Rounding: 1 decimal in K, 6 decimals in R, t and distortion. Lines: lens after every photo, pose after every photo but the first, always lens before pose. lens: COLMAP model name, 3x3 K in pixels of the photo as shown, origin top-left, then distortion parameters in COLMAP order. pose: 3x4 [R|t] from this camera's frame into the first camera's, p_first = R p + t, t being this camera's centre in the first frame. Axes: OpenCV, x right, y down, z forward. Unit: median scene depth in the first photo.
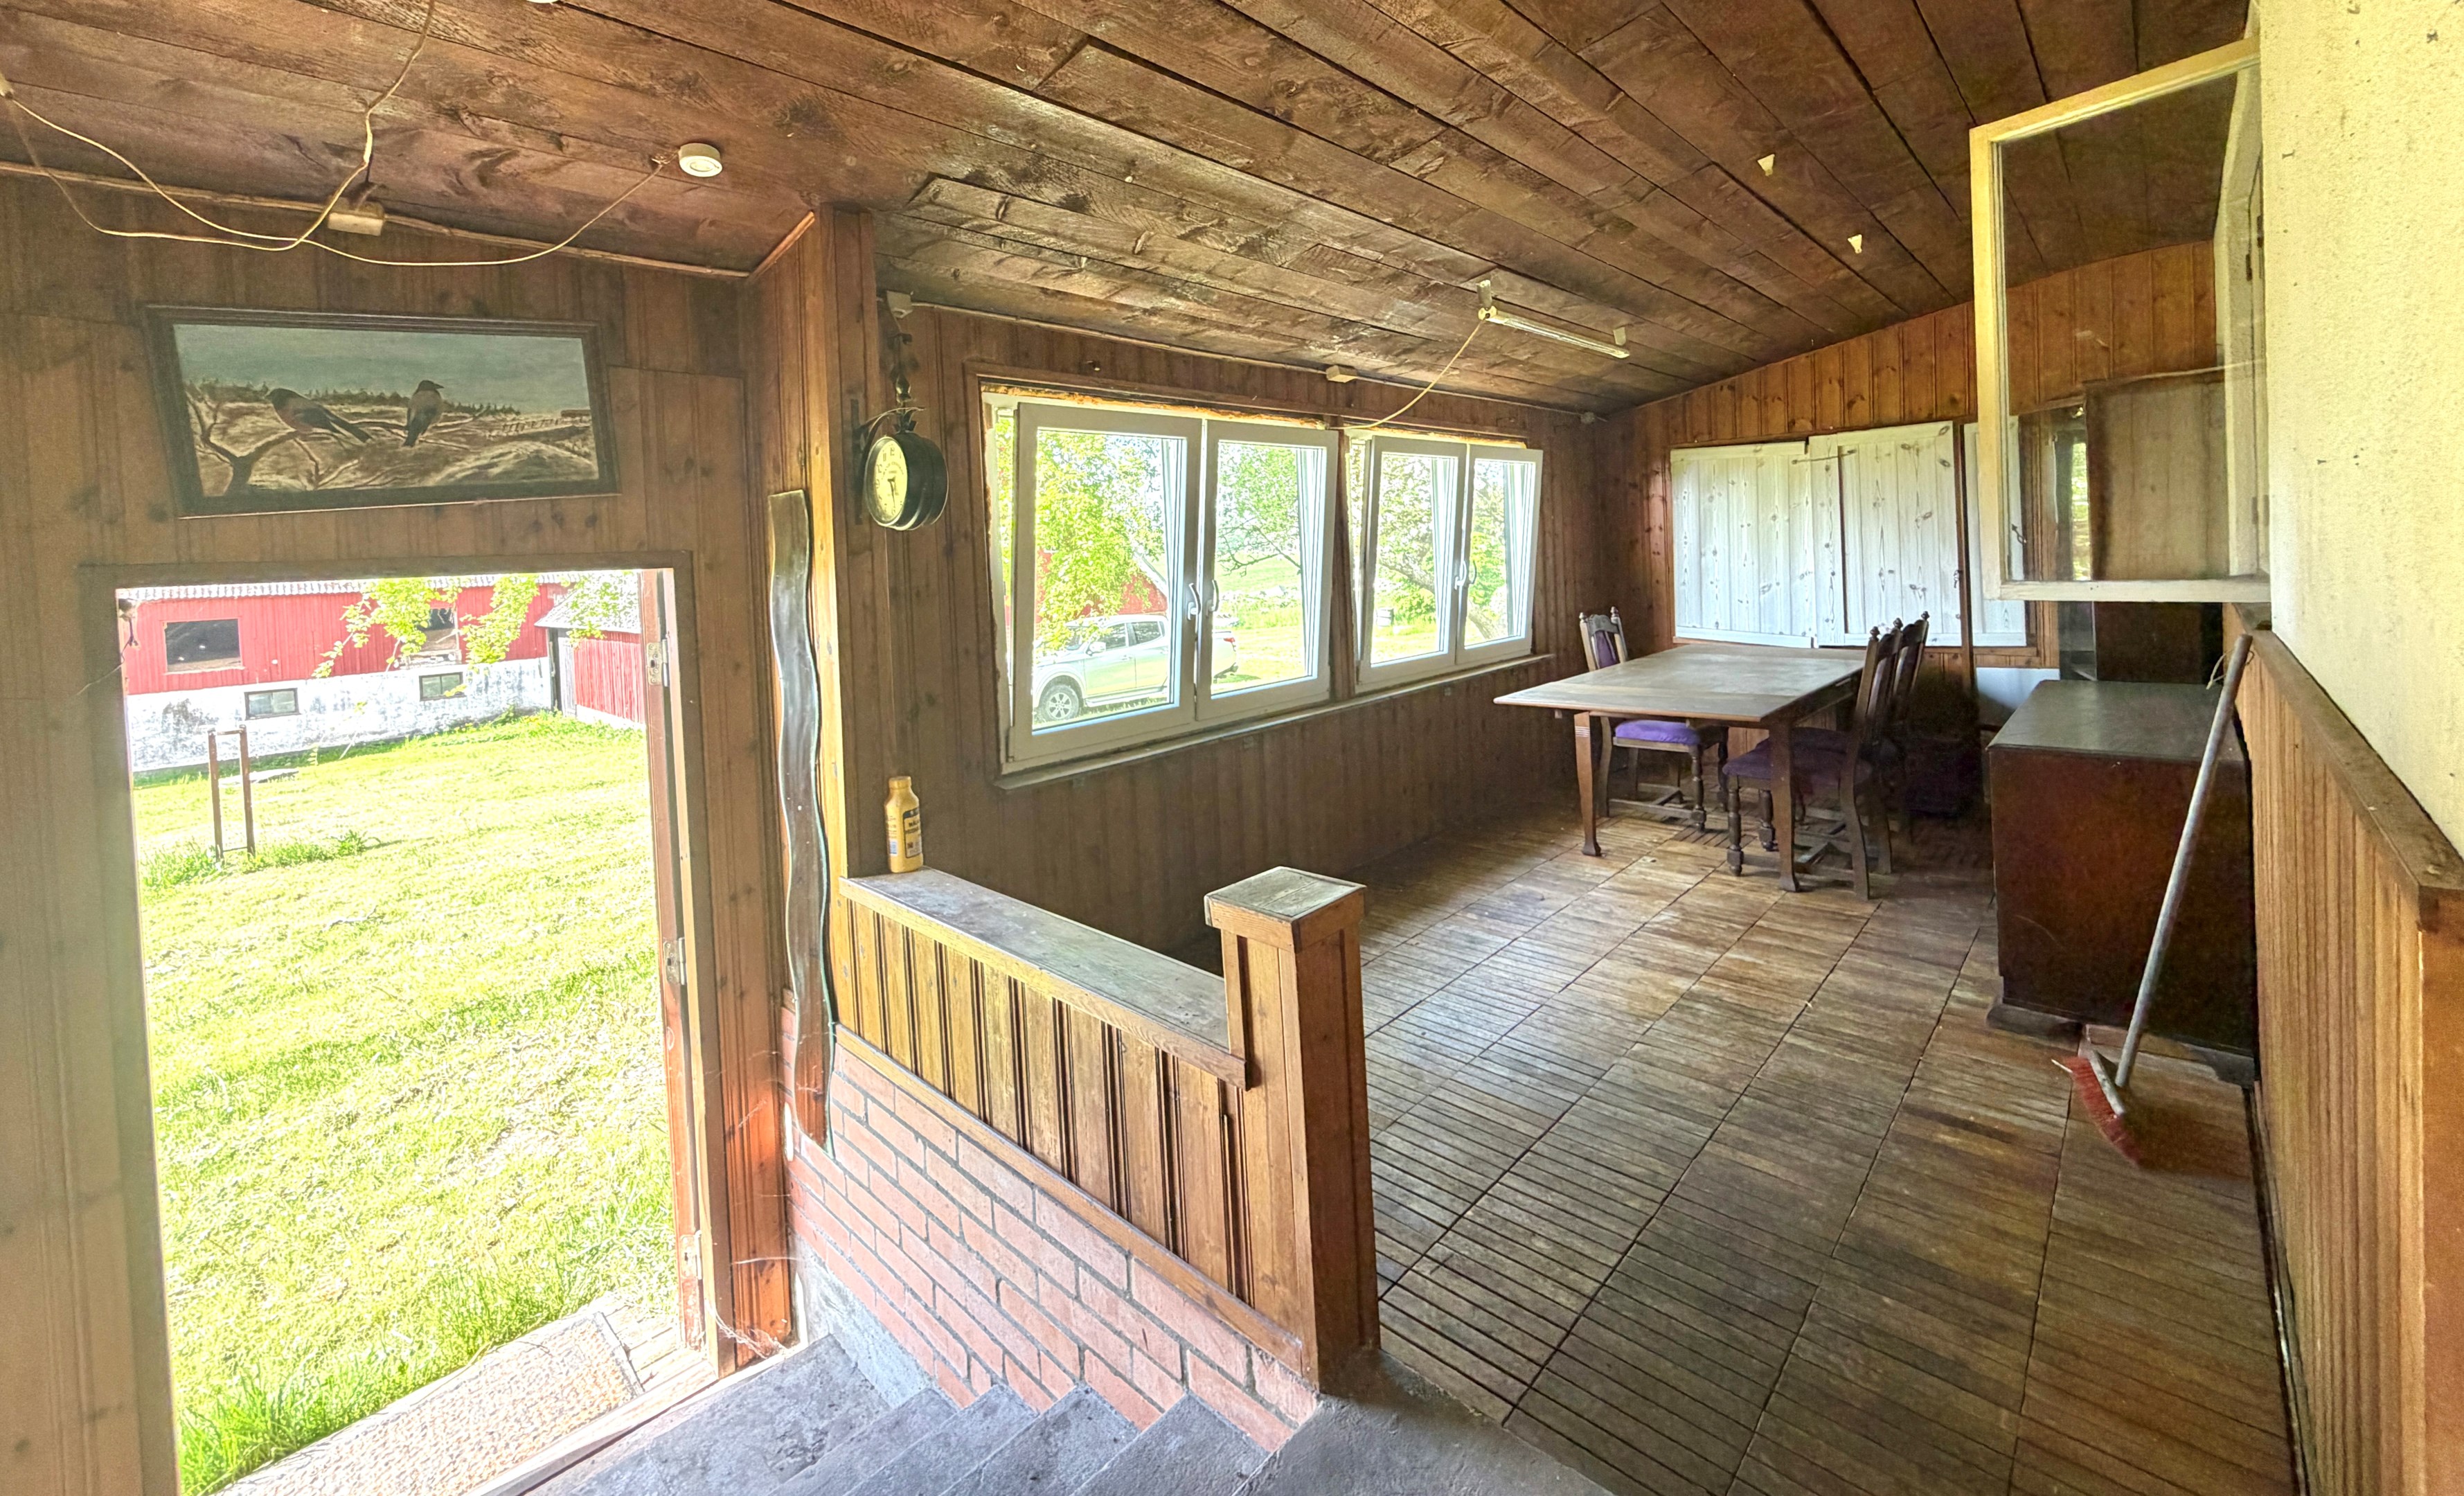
lens RADIAL K [[993.3, 0, 1232.0], [0, 993.3, 748.0], [0, 0, 1]] dist [-0.001643, -0.000166]
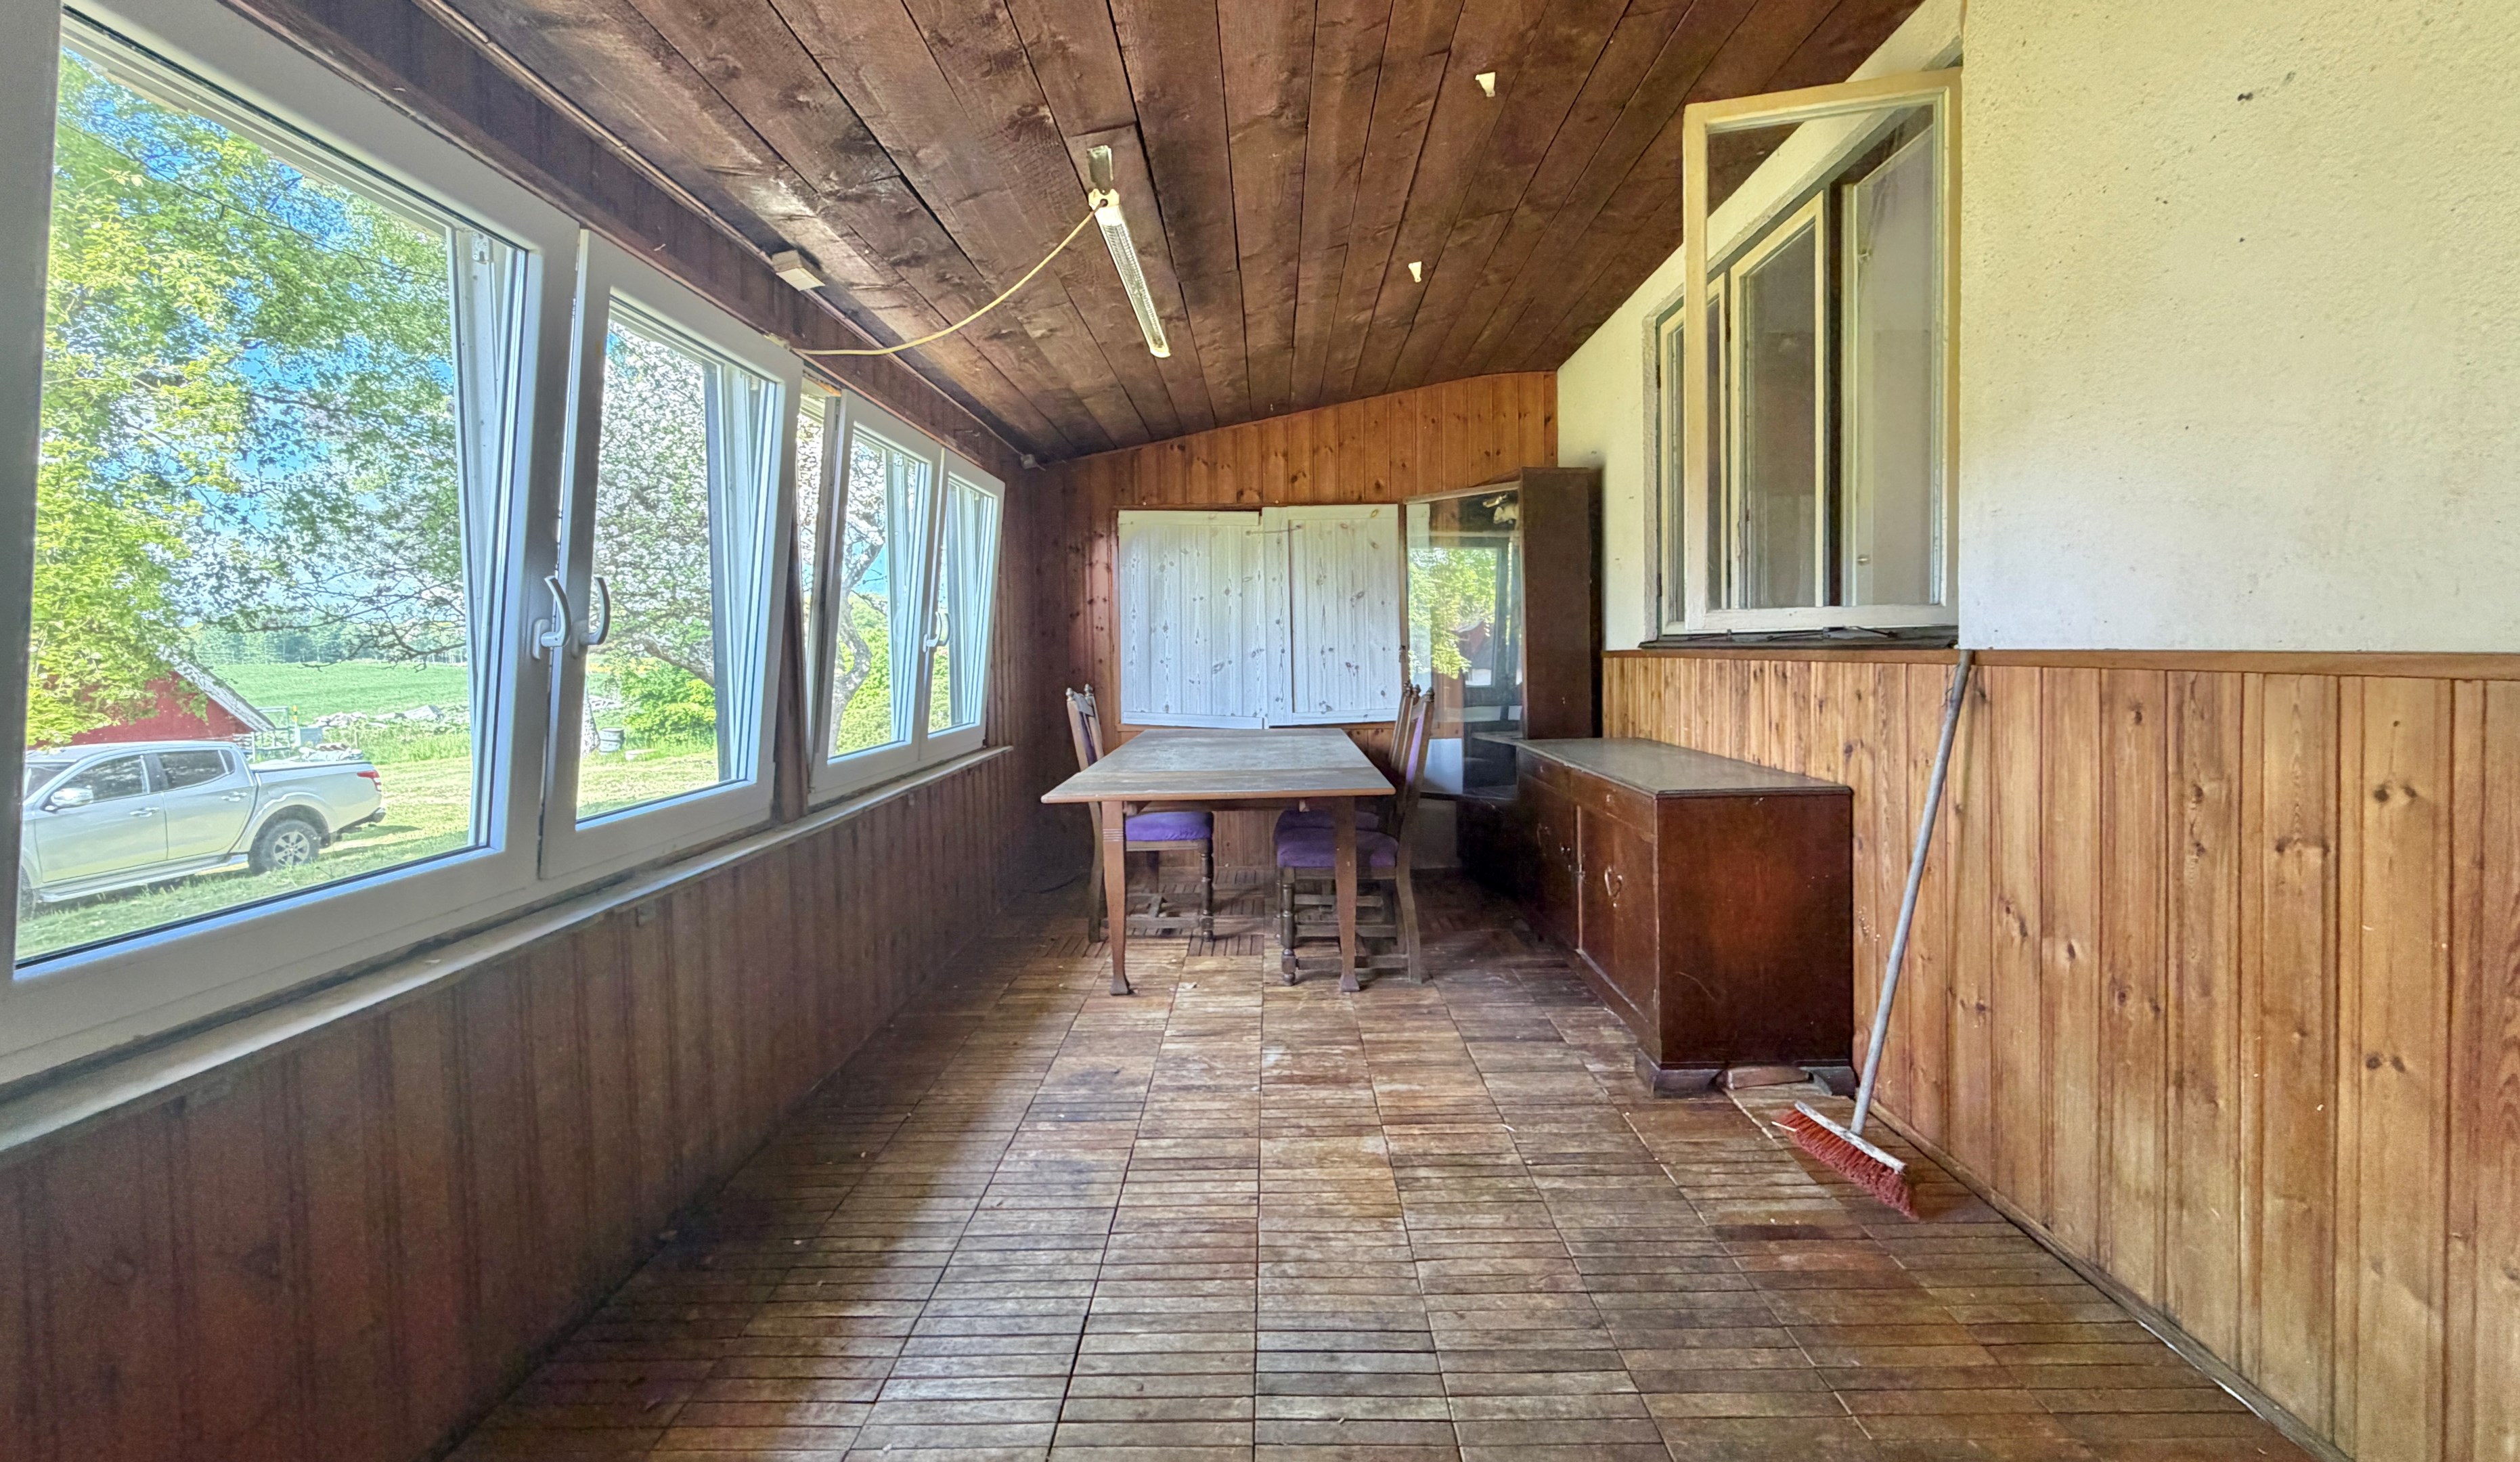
lens RADIAL K [[1005.3, 0, 1260.0], [0, 1005.3, 731.0], [0, 0, 1]] dist [0.003622, -0.000034]
pose [[0.731492, -0.023116, 0.681459, -0.087613], [0.118848, 0.988449, -0.094043, -0.008683], [-0.671413, 0.149782, 0.725789, 0.329116]]
